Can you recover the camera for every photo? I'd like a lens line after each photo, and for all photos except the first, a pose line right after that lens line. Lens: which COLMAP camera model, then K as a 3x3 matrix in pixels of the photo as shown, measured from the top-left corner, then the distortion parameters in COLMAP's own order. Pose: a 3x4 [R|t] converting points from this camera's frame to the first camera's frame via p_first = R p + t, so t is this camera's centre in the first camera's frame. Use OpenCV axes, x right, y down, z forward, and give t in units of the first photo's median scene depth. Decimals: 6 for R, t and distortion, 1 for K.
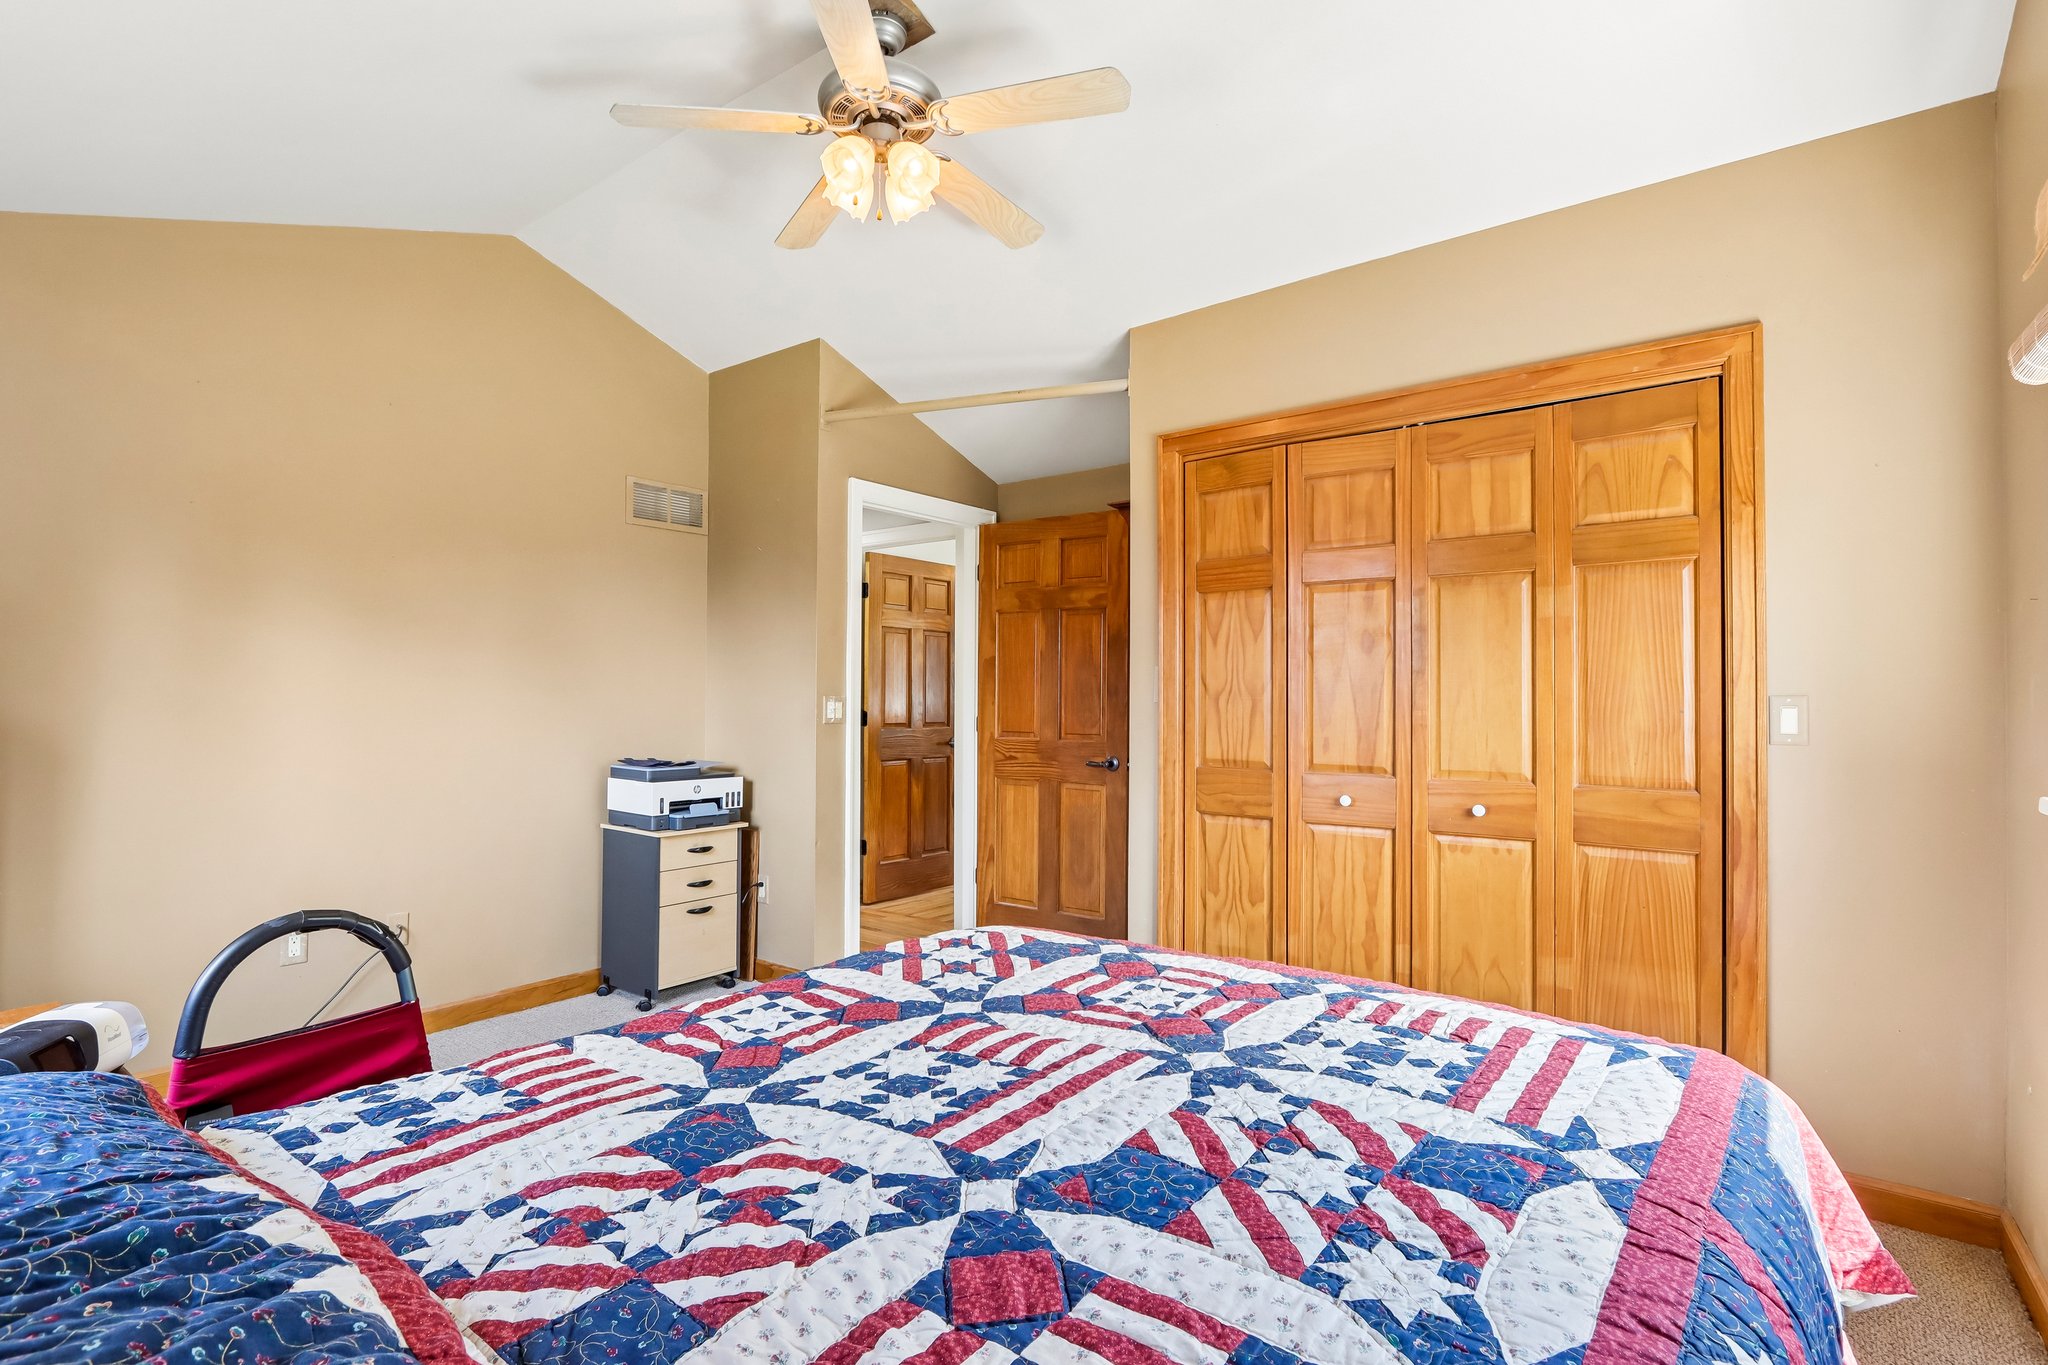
lens RADIAL K [[958.3, 0, 1017.6], [0, 958.3, 689.0], [0, 0, 1]] dist [-0.014161, 0.001673]
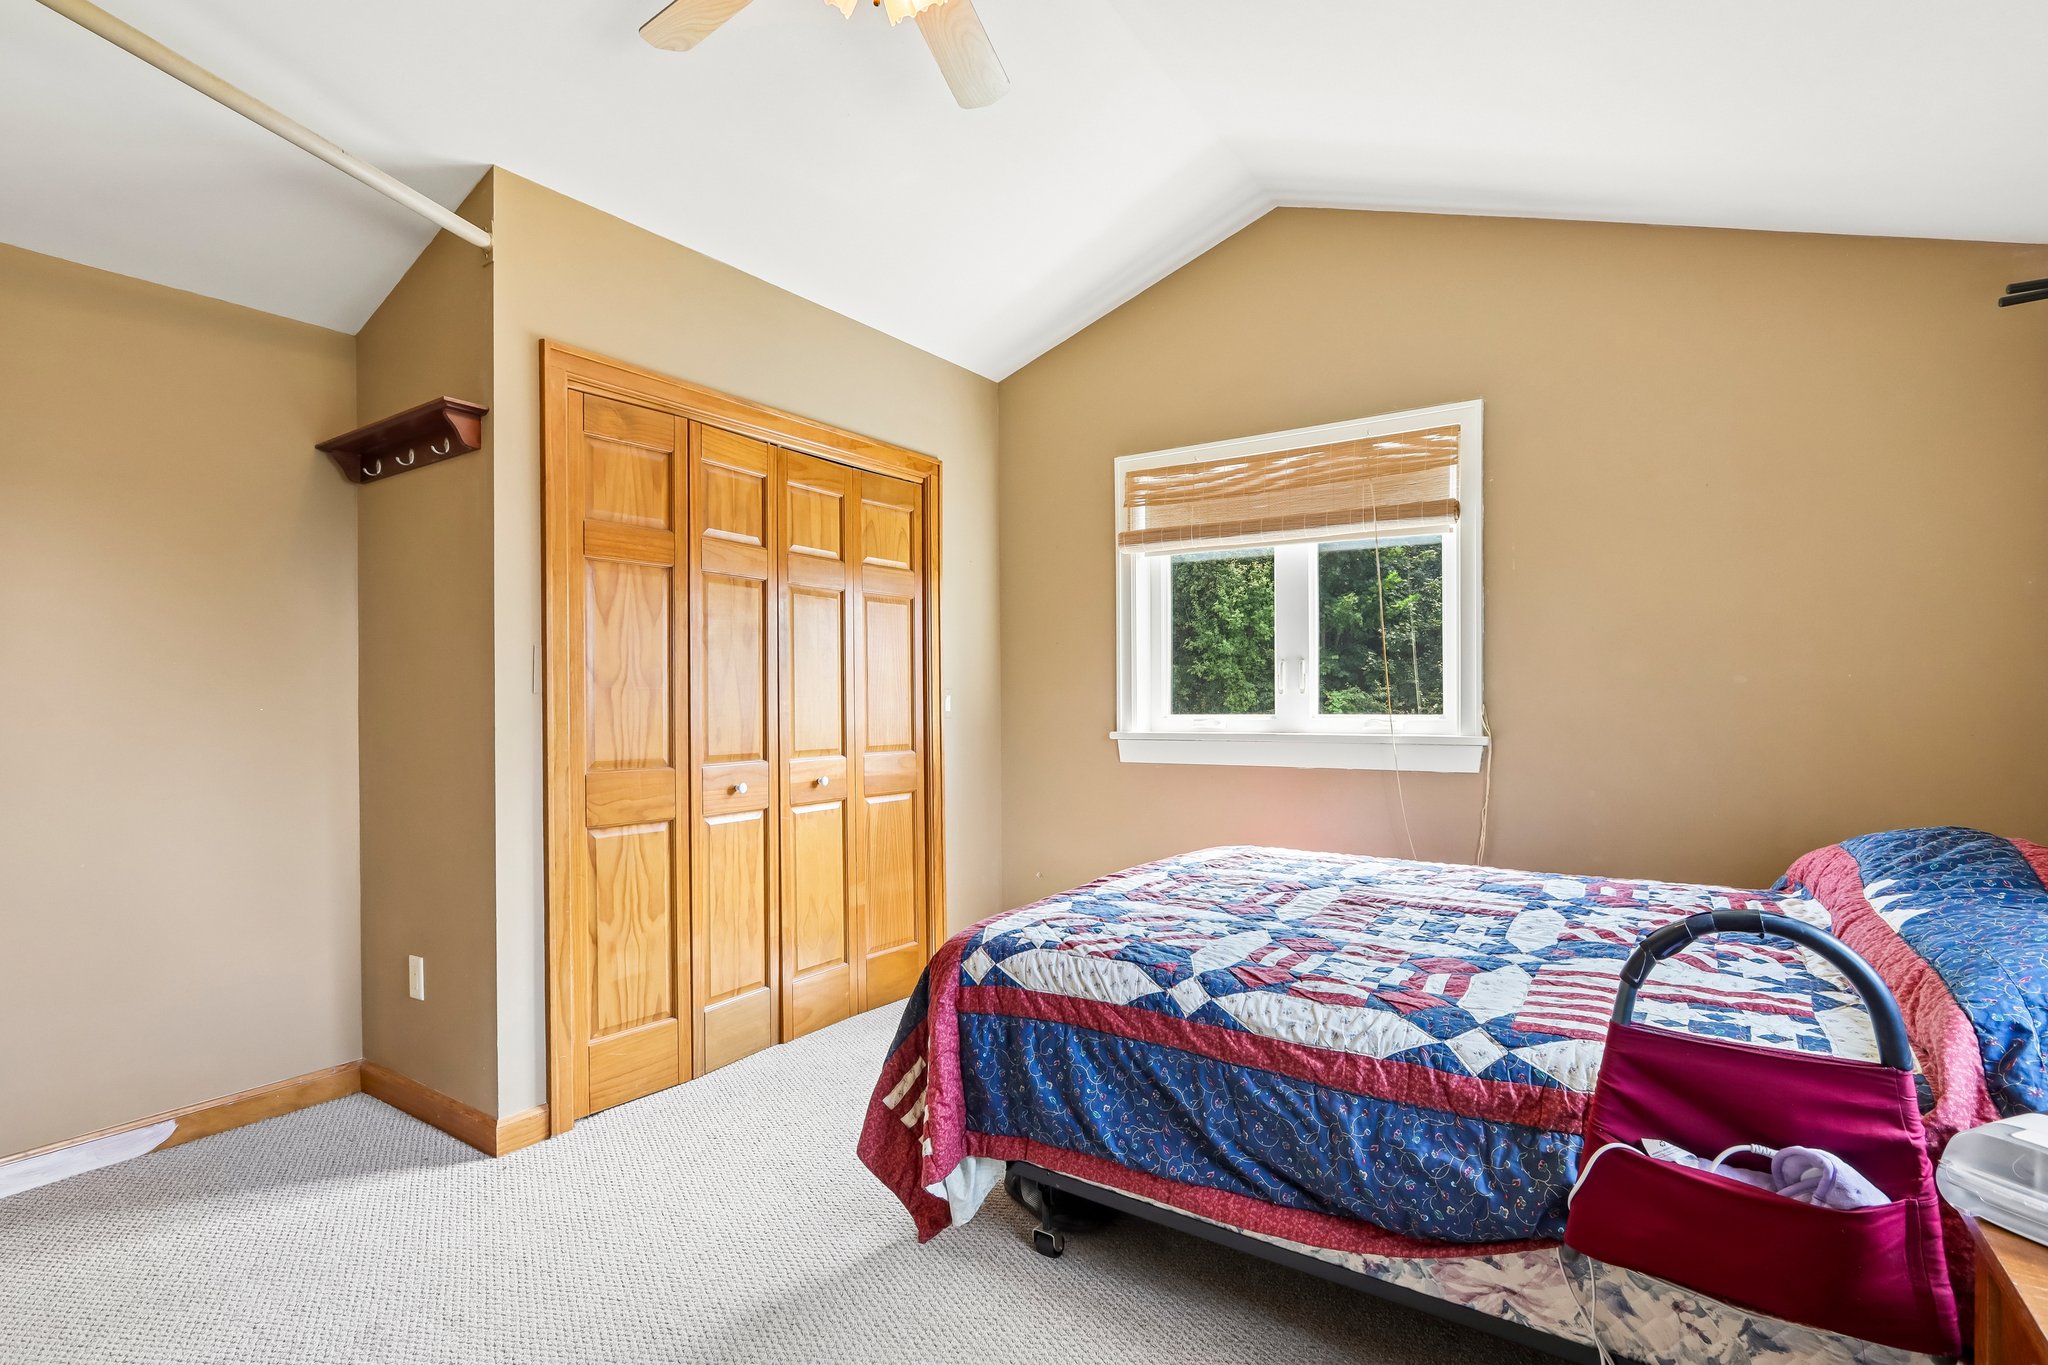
lens RADIAL K [[962.8, 0, 1017.1], [0, 962.8, 689.8], [0, 0, 1]] dist [-0.014461, 0.000867]
pose [[-0.061952, 0.003412, 0.998073, -0.674534], [-0.012318, 0.999915, -0.004183, 0.010424], [-0.998003, -0.012554, -0.061905, 0.719154]]
